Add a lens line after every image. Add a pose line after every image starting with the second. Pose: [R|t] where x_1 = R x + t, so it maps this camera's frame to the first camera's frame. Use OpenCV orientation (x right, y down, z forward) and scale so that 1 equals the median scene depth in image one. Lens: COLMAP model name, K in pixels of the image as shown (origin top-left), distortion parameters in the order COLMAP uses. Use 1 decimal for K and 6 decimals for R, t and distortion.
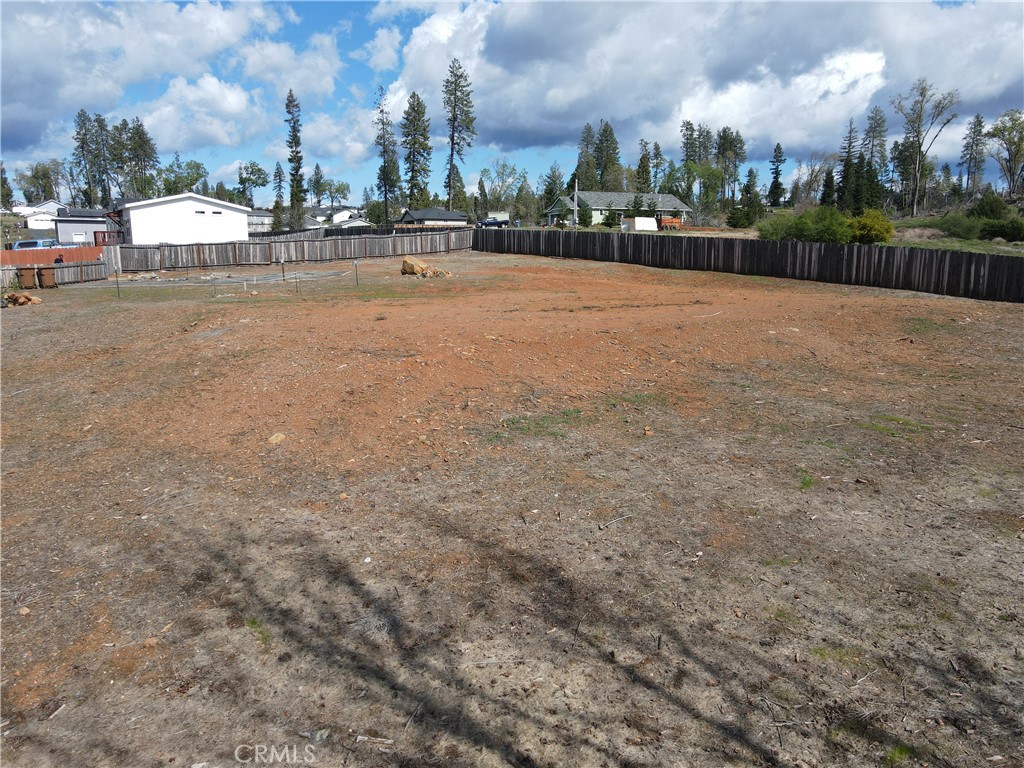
lens RADIAL K [[747.9, 0, 509.8], [0, 747.9, 383.7], [0, 0, 1]] dist [0.011165, 0.010569]
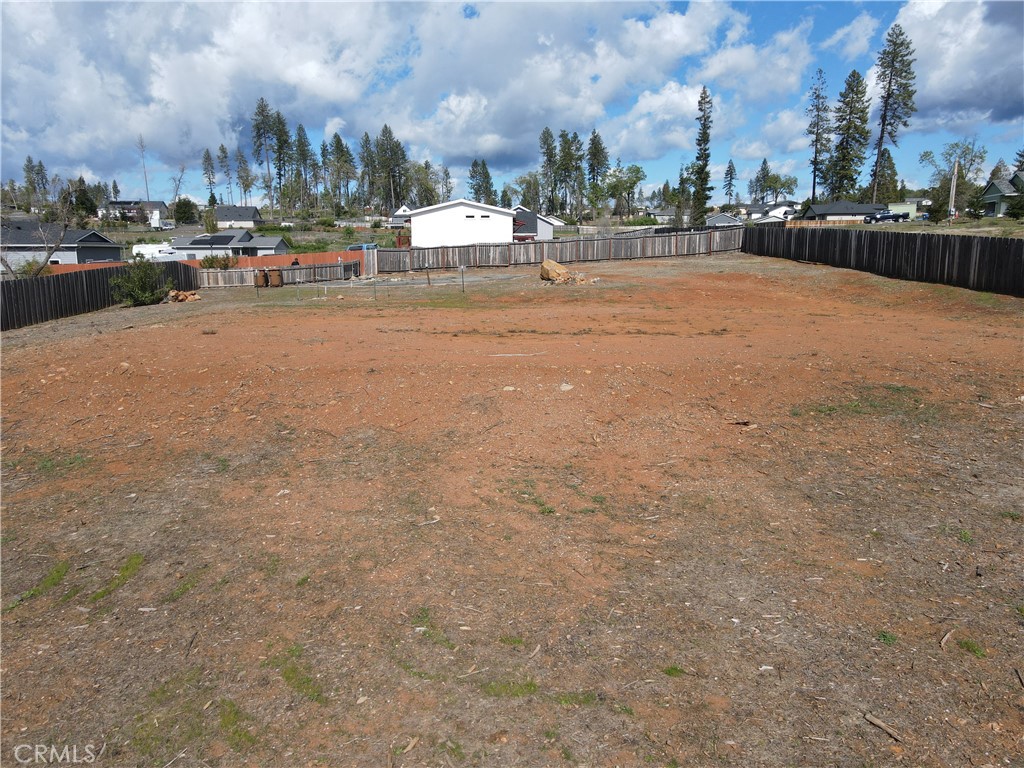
lens RADIAL K [[747.9, 0, 509.8], [0, 747.9, 383.7], [0, 0, 1]] dist [0.011165, 0.010569]
pose [[0.822817, 0.098491, -0.559707, 0.237816], [-0.097104, 0.994750, 0.032294, -0.030767], [0.559950, 0.027778, 0.828061, 0.149723]]
